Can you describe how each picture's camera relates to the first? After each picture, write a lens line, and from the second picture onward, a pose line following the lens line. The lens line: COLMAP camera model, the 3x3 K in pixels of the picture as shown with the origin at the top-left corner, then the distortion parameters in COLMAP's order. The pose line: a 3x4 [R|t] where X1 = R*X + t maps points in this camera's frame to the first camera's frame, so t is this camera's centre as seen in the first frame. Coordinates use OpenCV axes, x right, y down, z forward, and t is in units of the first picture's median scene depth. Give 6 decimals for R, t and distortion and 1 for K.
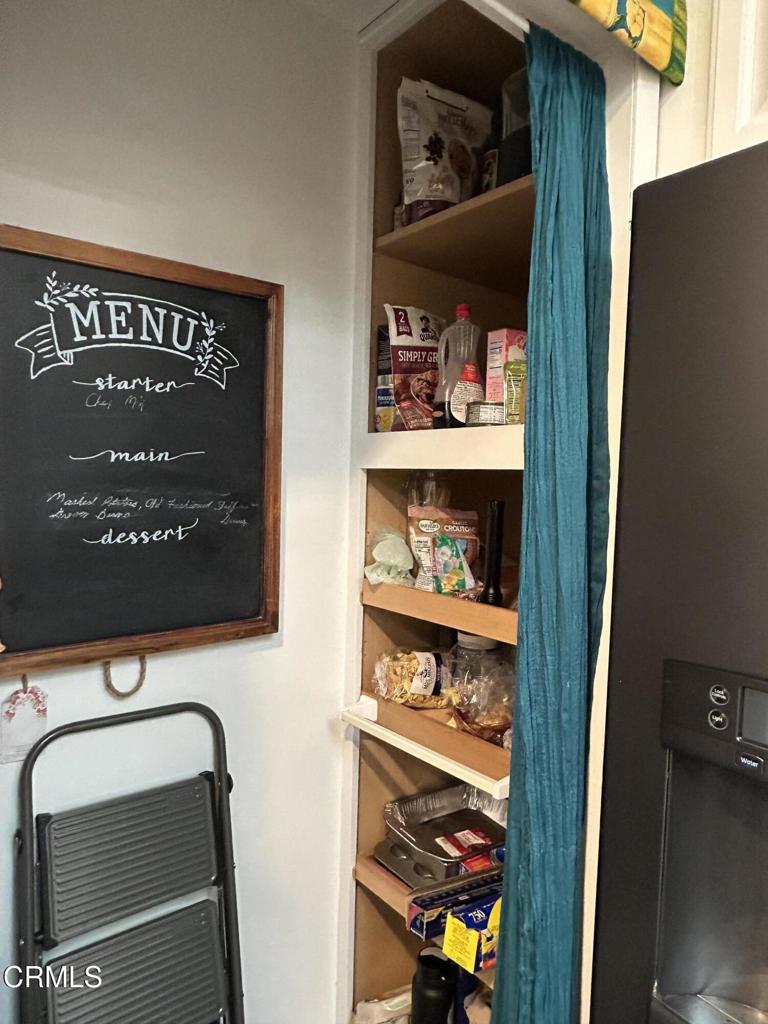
lens RADIAL K [[656.4, 0, 387.9], [0, 656.4, 507.3], [0, 0, 1]] dist [-0.007691, -0.003743]
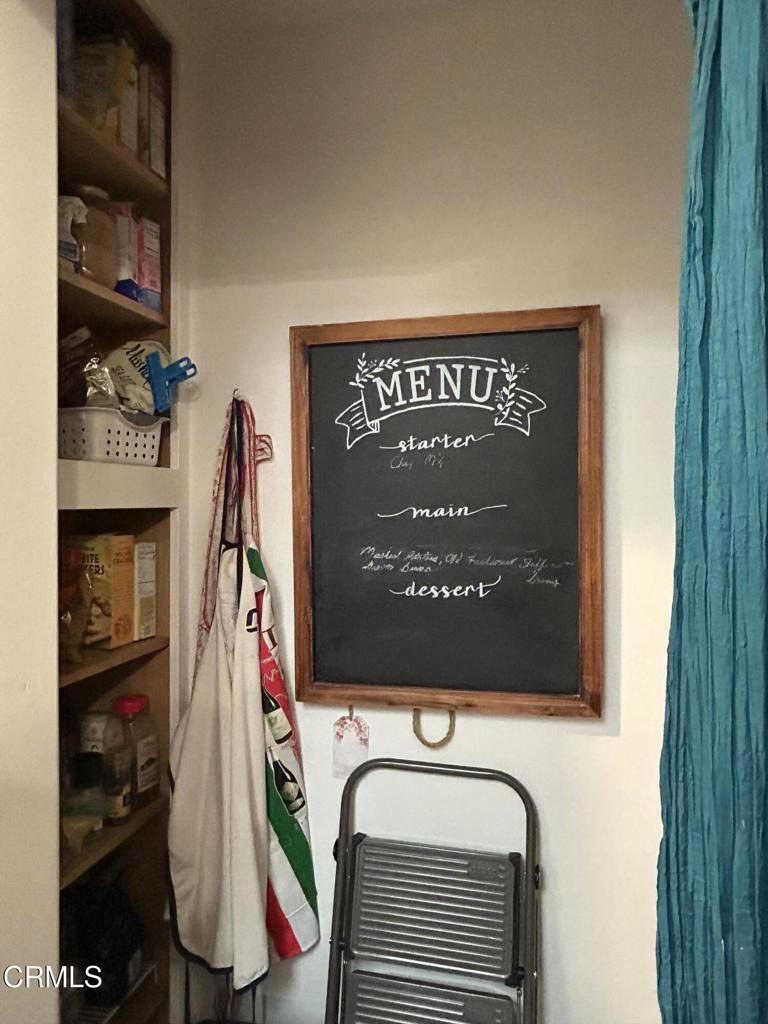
lens RADIAL K [[656.4, 0, 387.9], [0, 656.4, 507.3], [0, 0, 1]] dist [-0.007691, -0.003743]
pose [[0.614554, -0.018287, -0.788663, 0.382861], [-0.022216, 0.998934, -0.040473, -0.042636], [0.788562, 0.042394, 0.613493, 0.314590]]
